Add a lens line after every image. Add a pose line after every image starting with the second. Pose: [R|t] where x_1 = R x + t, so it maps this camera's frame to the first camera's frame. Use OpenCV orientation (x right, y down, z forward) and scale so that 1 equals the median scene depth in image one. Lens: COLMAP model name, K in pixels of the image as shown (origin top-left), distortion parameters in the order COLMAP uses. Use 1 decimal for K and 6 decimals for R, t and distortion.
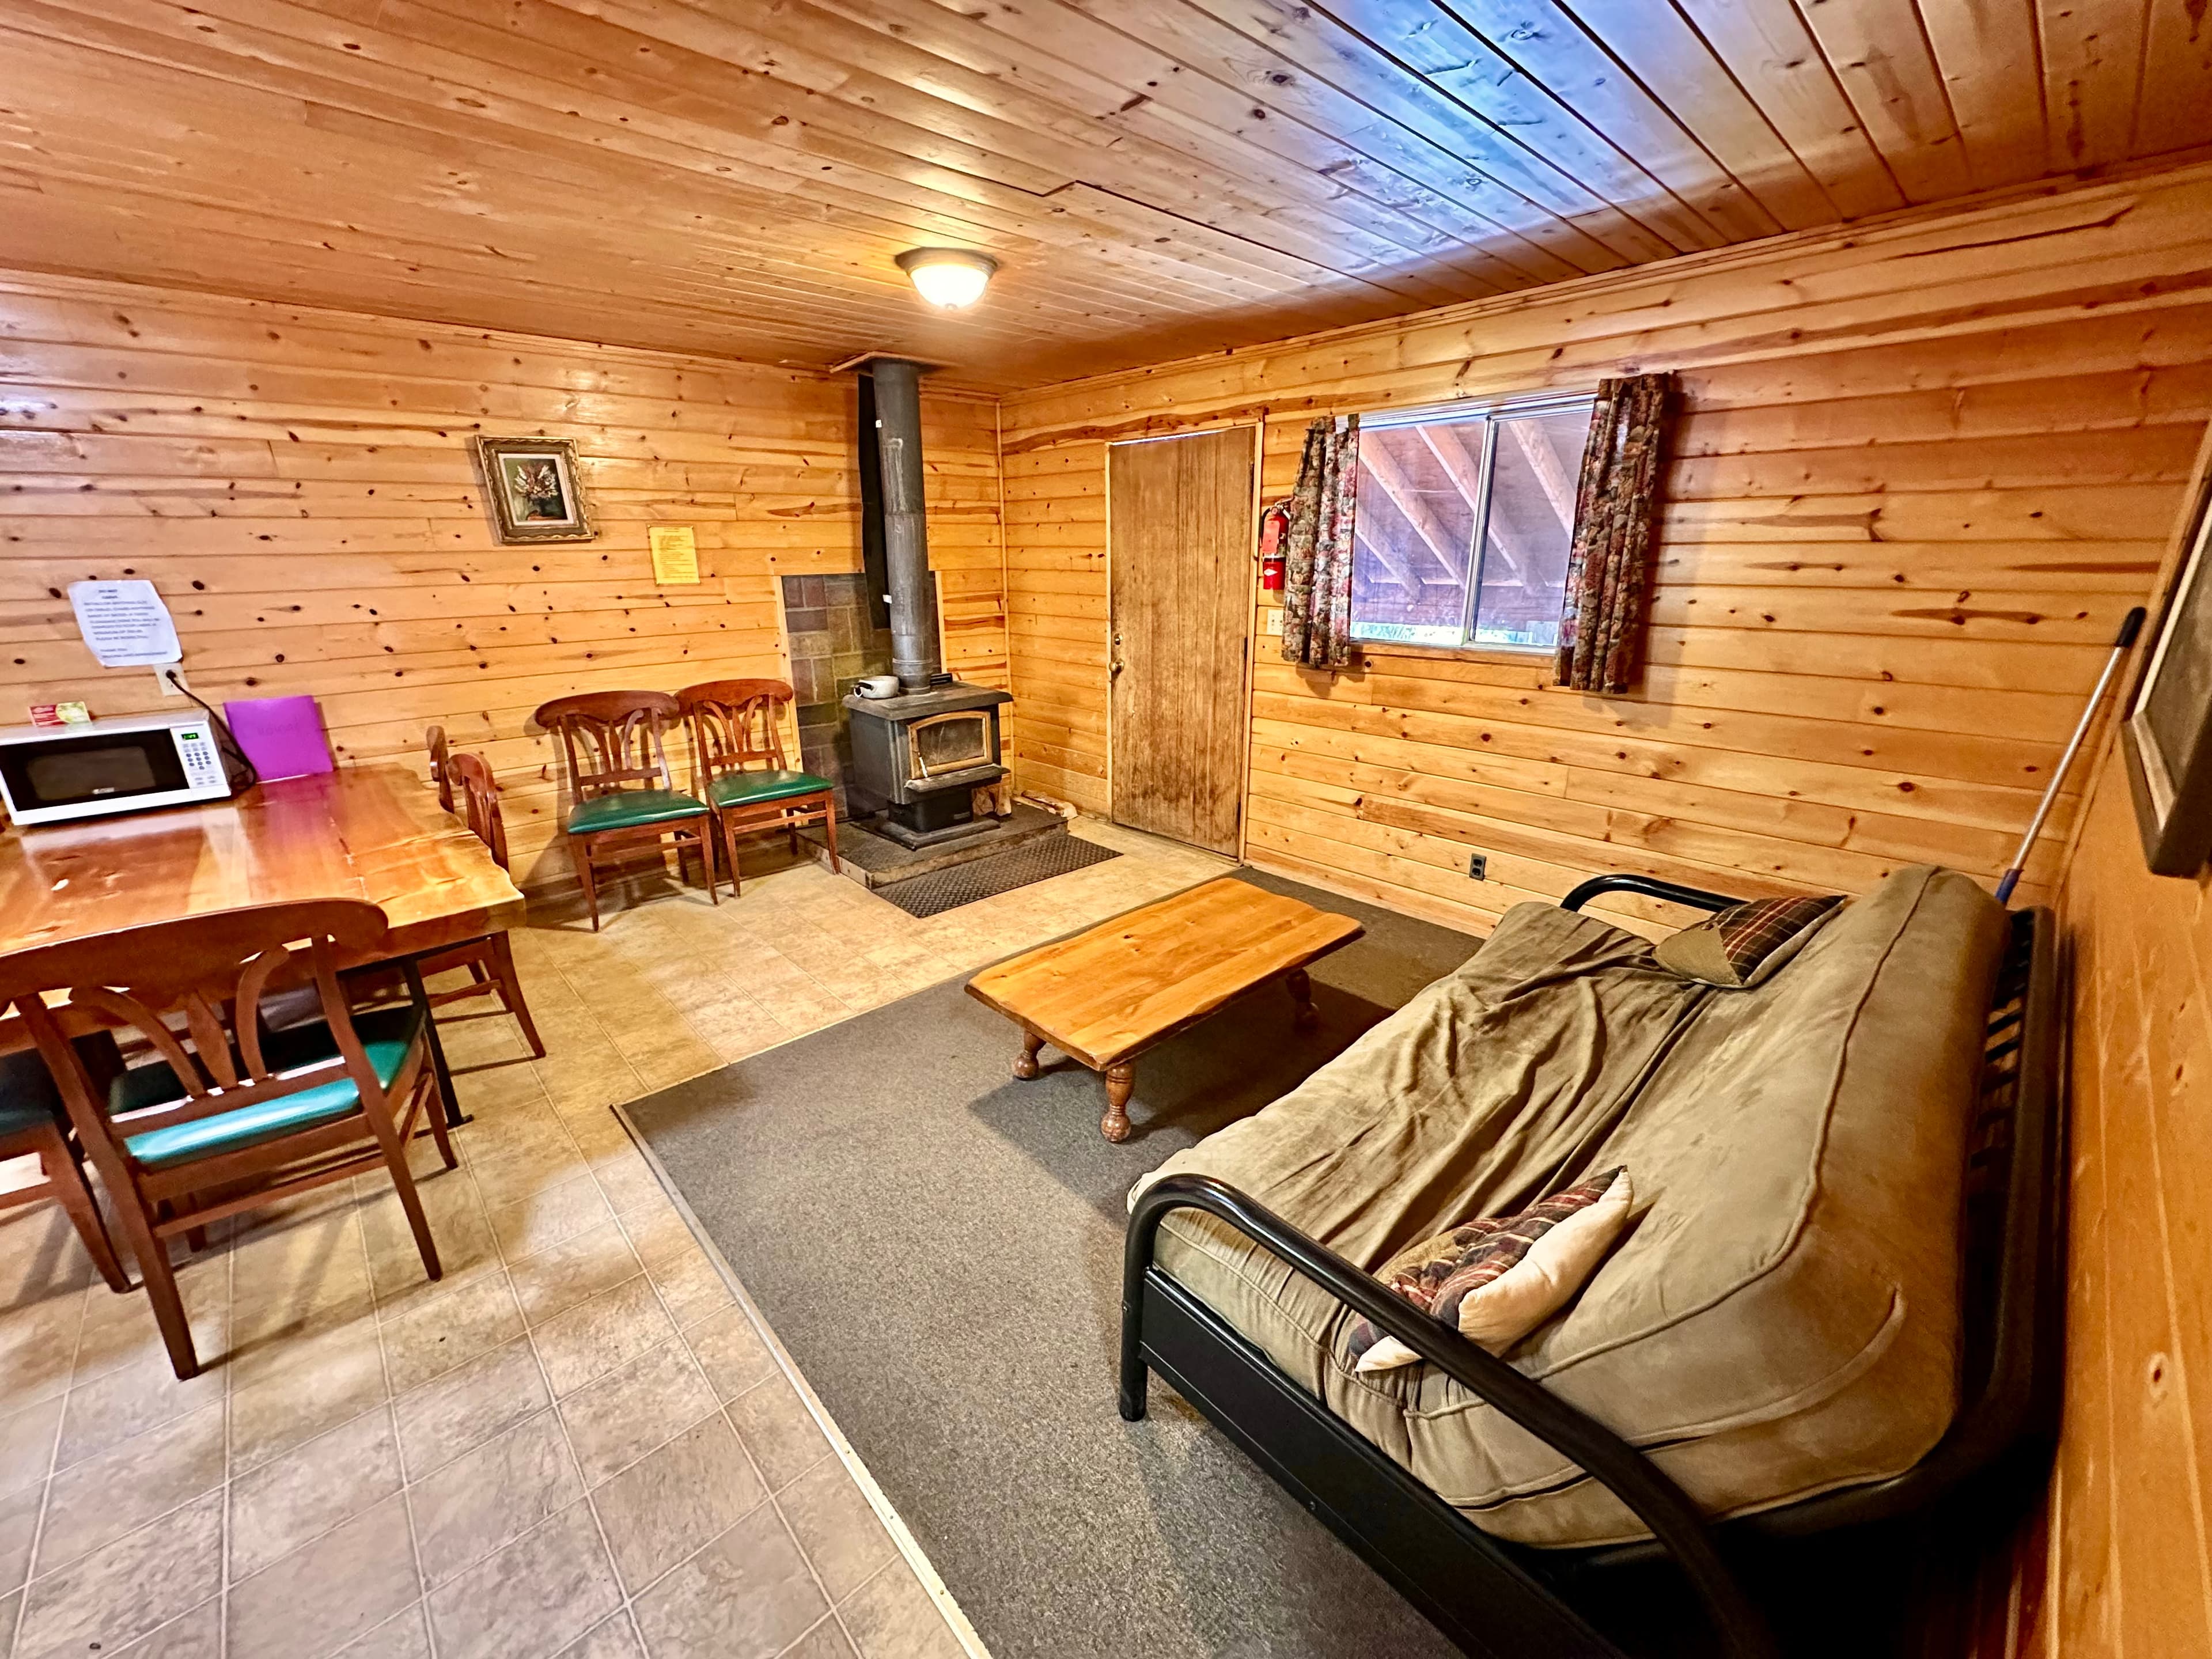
lens RADIAL K [[882.0, 0, 1102.8], [0, 882.0, 829.5], [0, 0, 1]] dist [-0.000865, 0.000180]
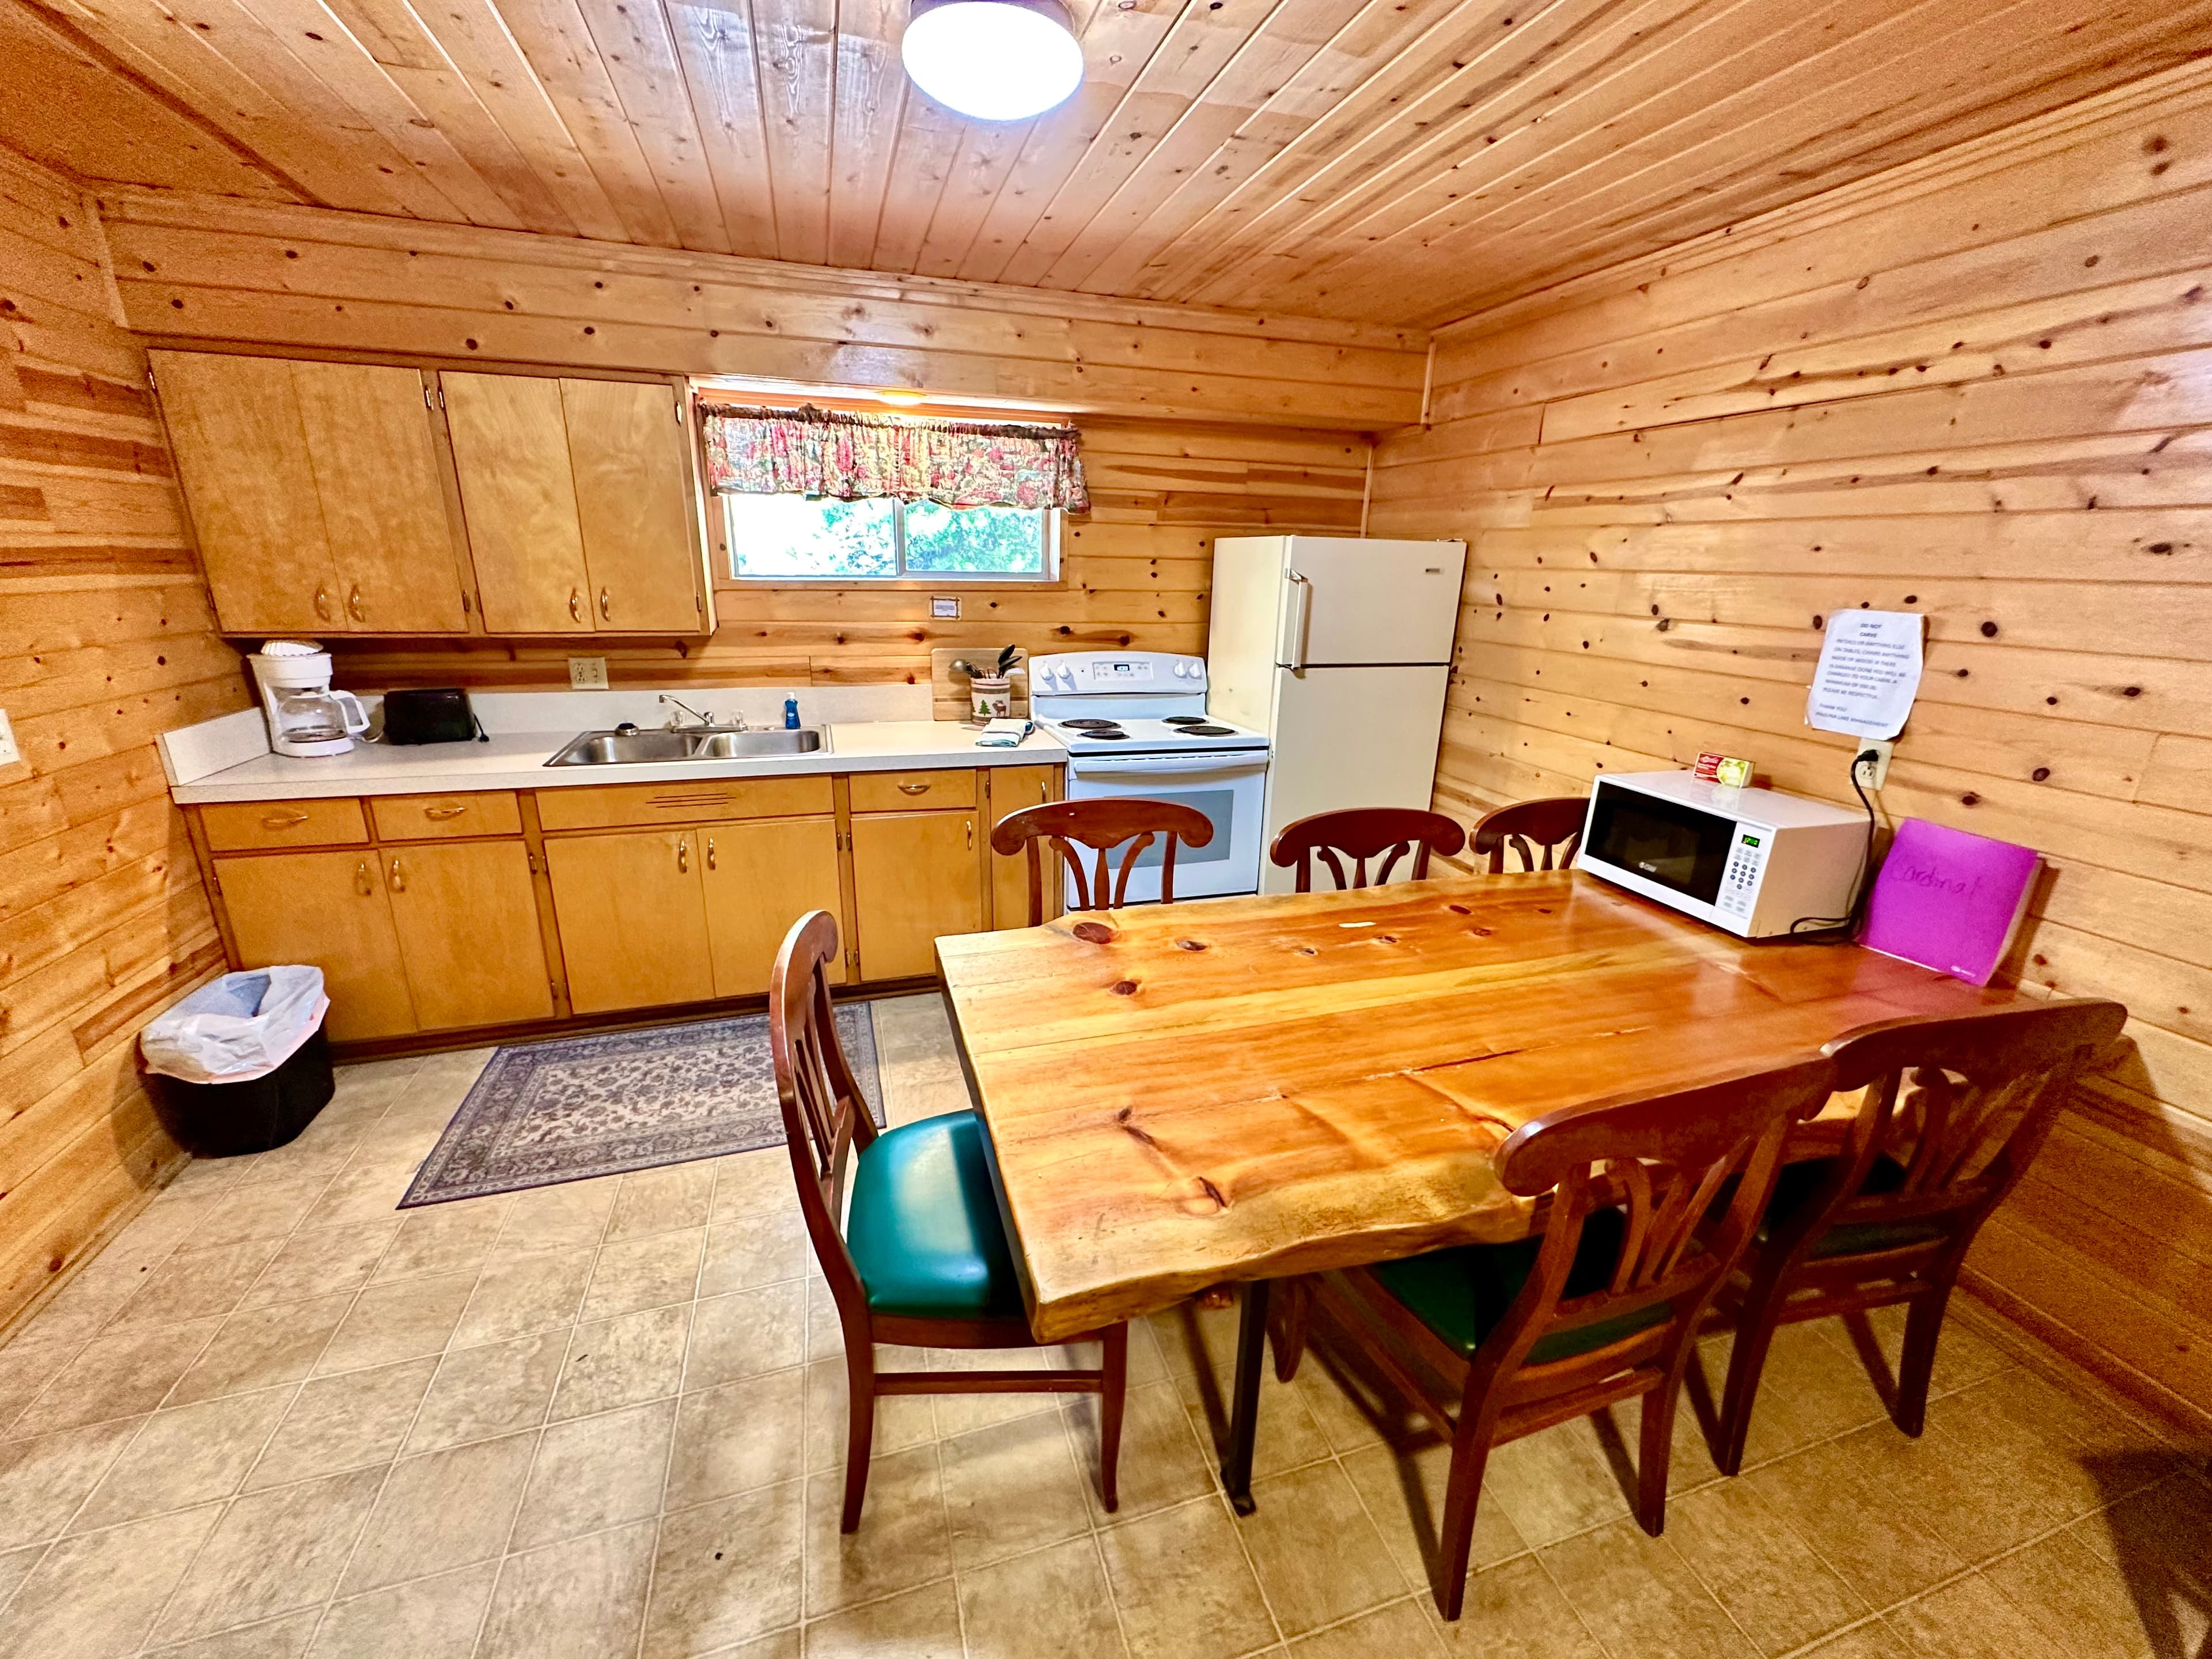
lens RADIAL K [[882.0, 0, 1105.5], [0, 882.0, 828.0], [0, 0, 1]] dist [-0.000865, 0.000180]
pose [[-0.432715, 0.267279, -0.860999, -0.202369], [-0.297674, 0.859120, 0.416298, -0.198778], [0.850969, 0.436435, -0.292192, 0.624006]]
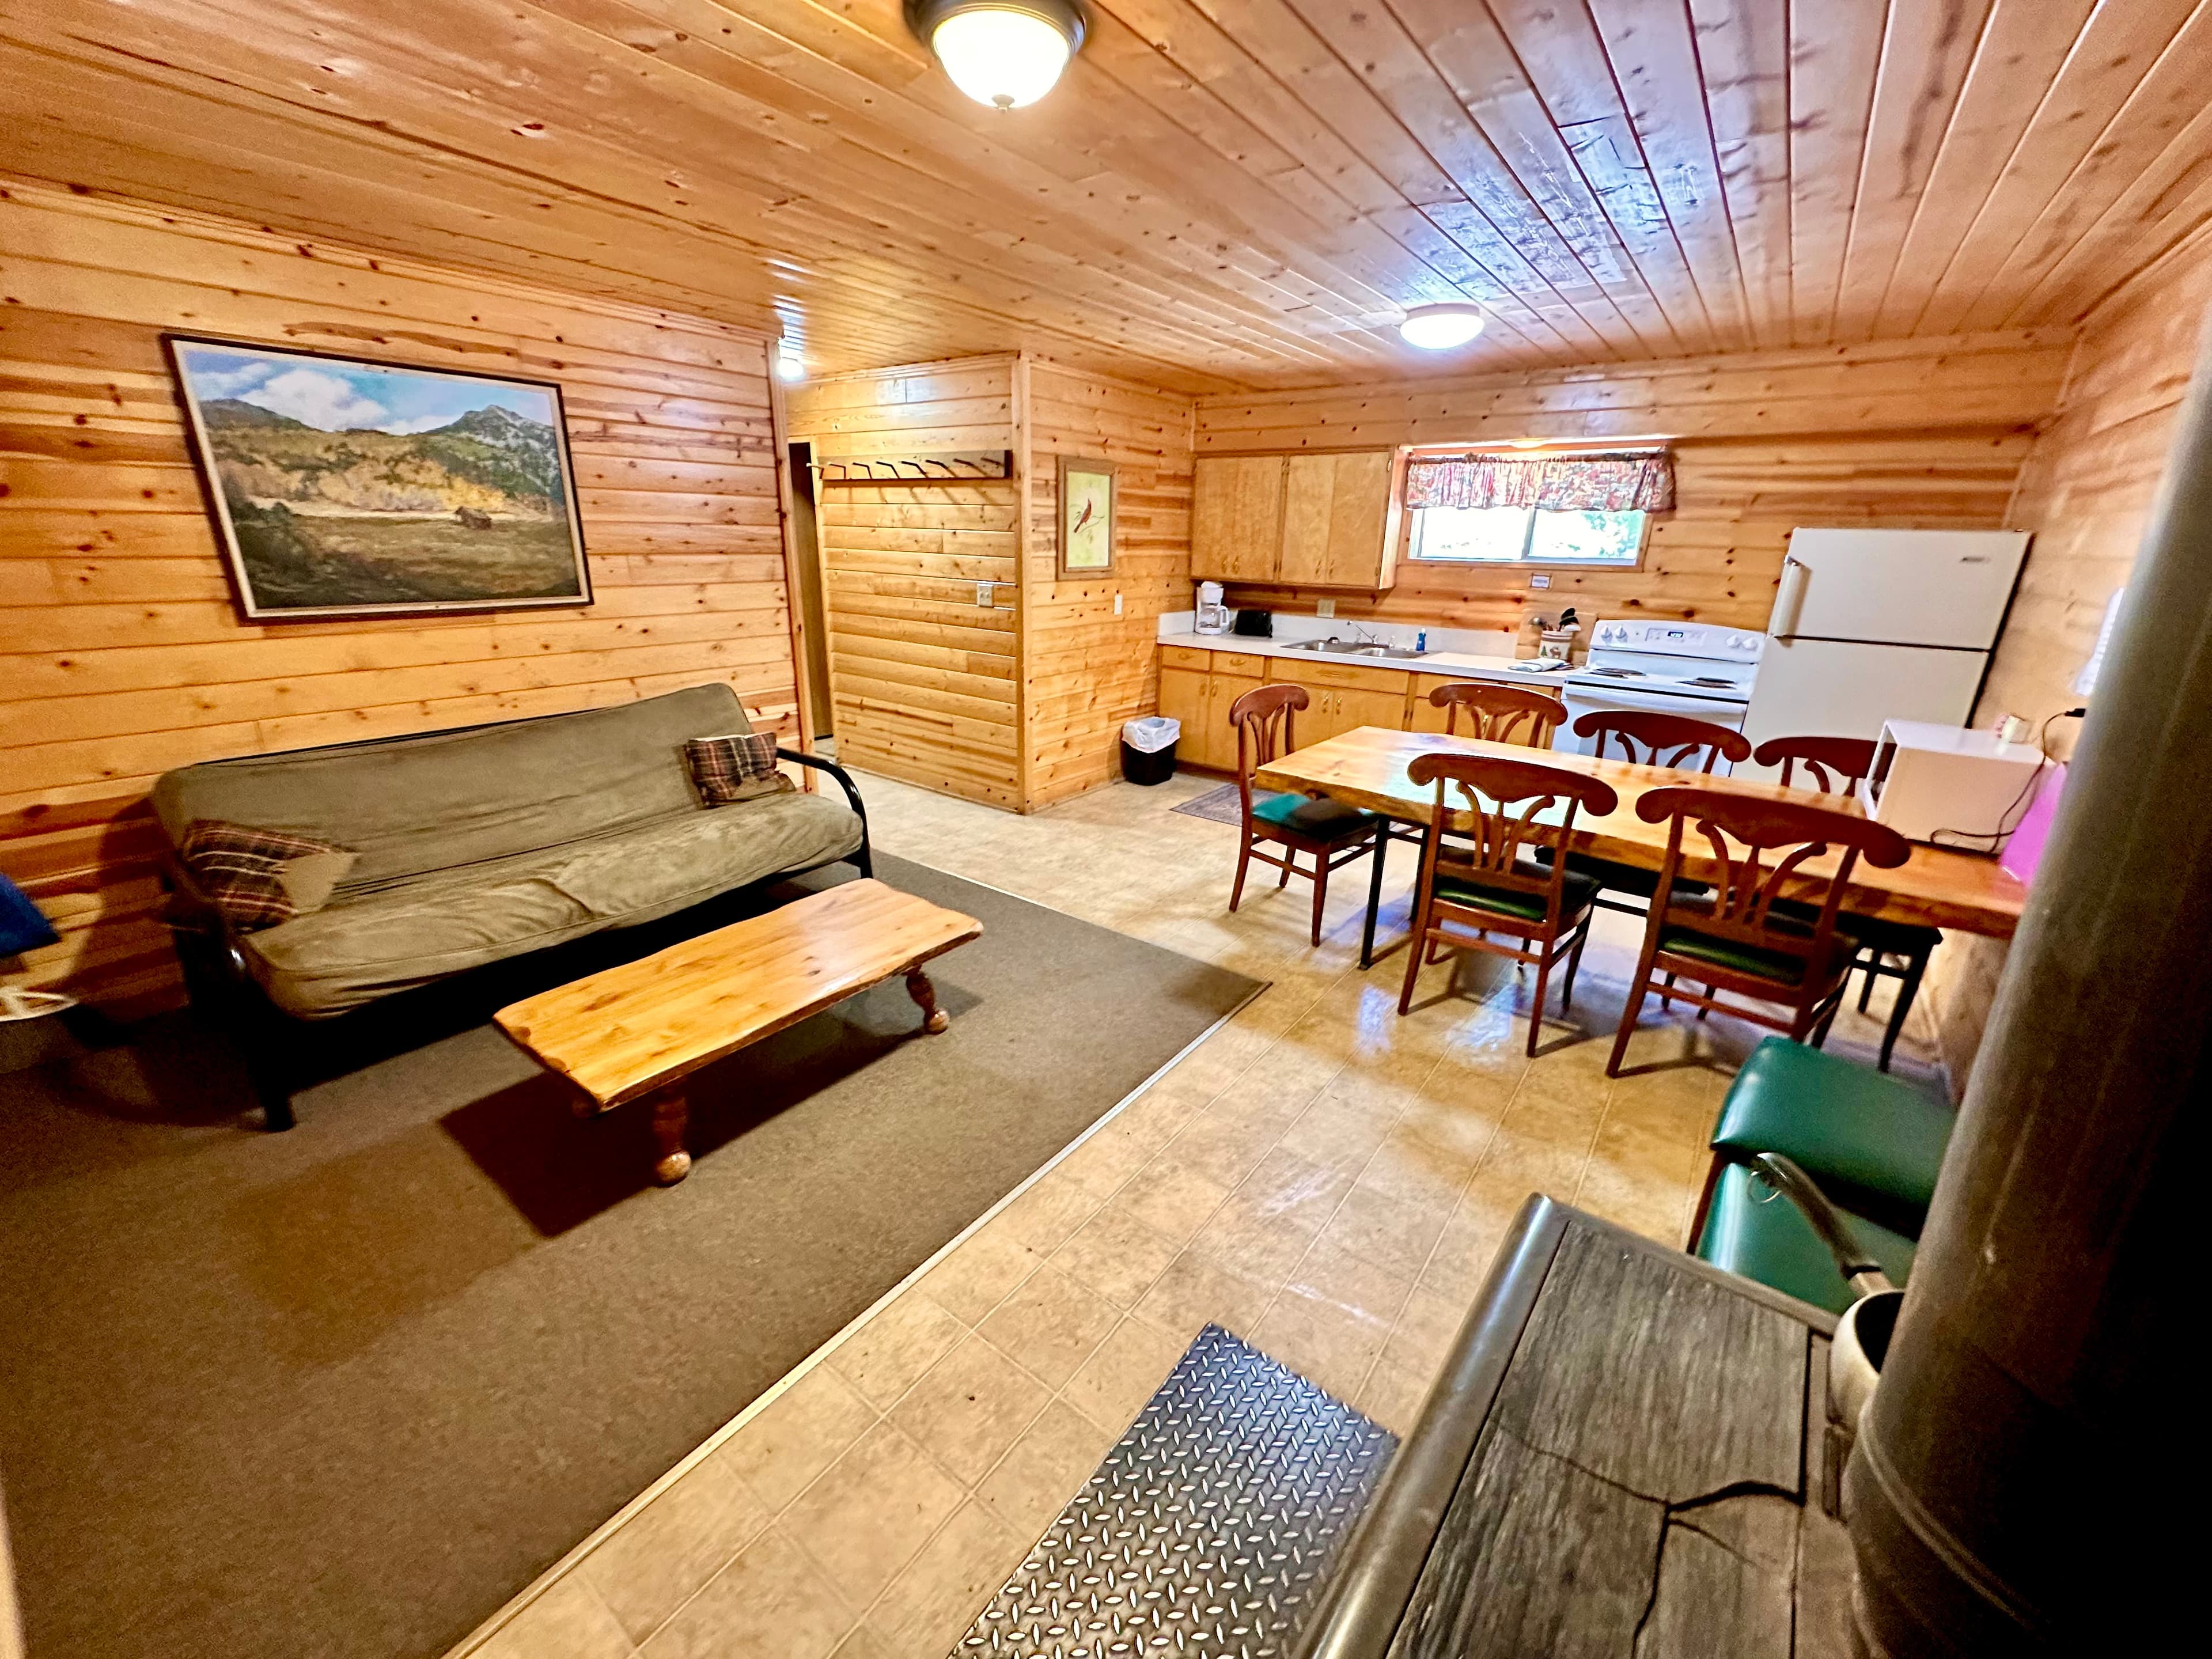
lens RADIAL K [[882.0, 0, 1098.4], [0, 882.0, 831.7], [0, 0, 1]] dist [-0.000865, 0.000180]
pose [[-0.985666, 0.042974, -0.163146, -0.087369], [-0.063934, 0.799742, 0.596929, -0.416908], [0.156127, 0.598803, -0.785531, 1.292325]]
